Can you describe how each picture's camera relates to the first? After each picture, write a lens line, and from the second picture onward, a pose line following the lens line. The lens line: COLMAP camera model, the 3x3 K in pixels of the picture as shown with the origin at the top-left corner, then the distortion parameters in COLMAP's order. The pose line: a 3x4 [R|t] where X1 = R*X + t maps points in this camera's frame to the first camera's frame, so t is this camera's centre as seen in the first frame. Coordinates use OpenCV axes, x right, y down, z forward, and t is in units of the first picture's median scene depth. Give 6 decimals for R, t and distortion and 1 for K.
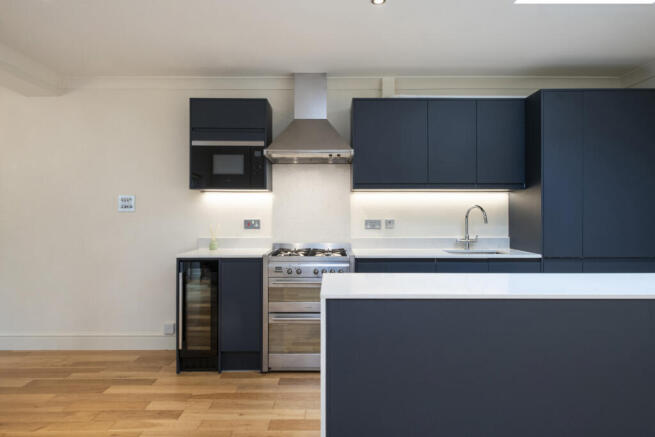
lens RADIAL K [[447.6, 0, 327.5], [0, 447.6, 218.5], [0, 0, 1]] dist [0.007966, 0.000892]
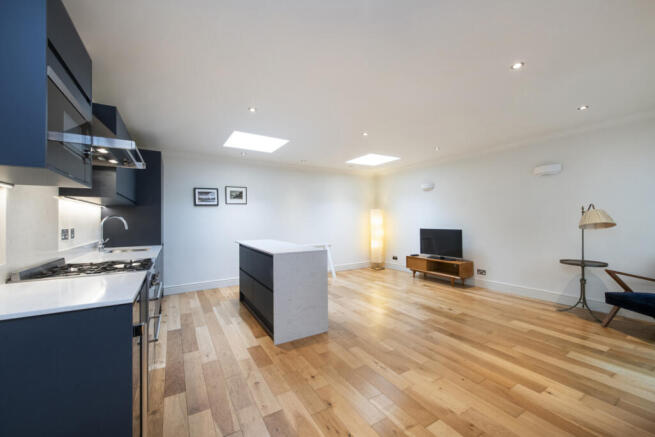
lens RADIAL K [[260.8, 0, 327.5], [0, 260.8, 218.5], [0, 0, 1]] dist [0.000257, 0.000013]
pose [[-0.513230, 0.011211, 0.858178, -0.667819], [0.015675, 0.999870, -0.003688, -0.010005], [-0.858108, 0.011559, -0.513339, 0.866325]]
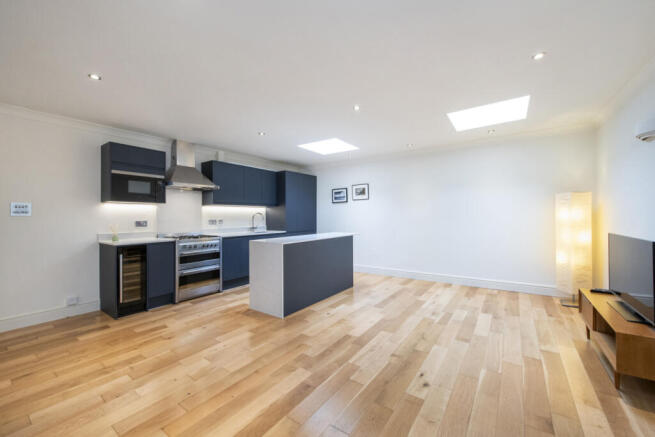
lens RADIAL K [[260.9, 0, 337.2], [0, 260.9, 218.1], [0, 0, 1]] dist [-0.000788, -0.000153]
pose [[0.567549, -0.011893, 0.823254, -0.585504], [0.014386, 0.999886, 0.004527, -0.001298], [-0.823214, 0.009274, 0.567656, -0.140963]]
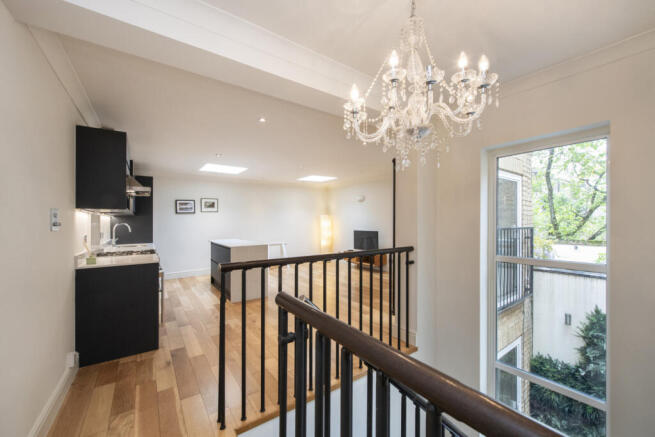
lens RADIAL K [[260.9, 0, 337.2], [0, 260.9, 218.1], [0, 0, 1]] dist [-0.000788, -0.000153]
pose [[-0.600460, 0.013869, 0.799534, -1.171777], [0.014077, 0.999878, -0.006773, -0.031244], [-0.799531, 0.007188, -0.600582, 0.942707]]
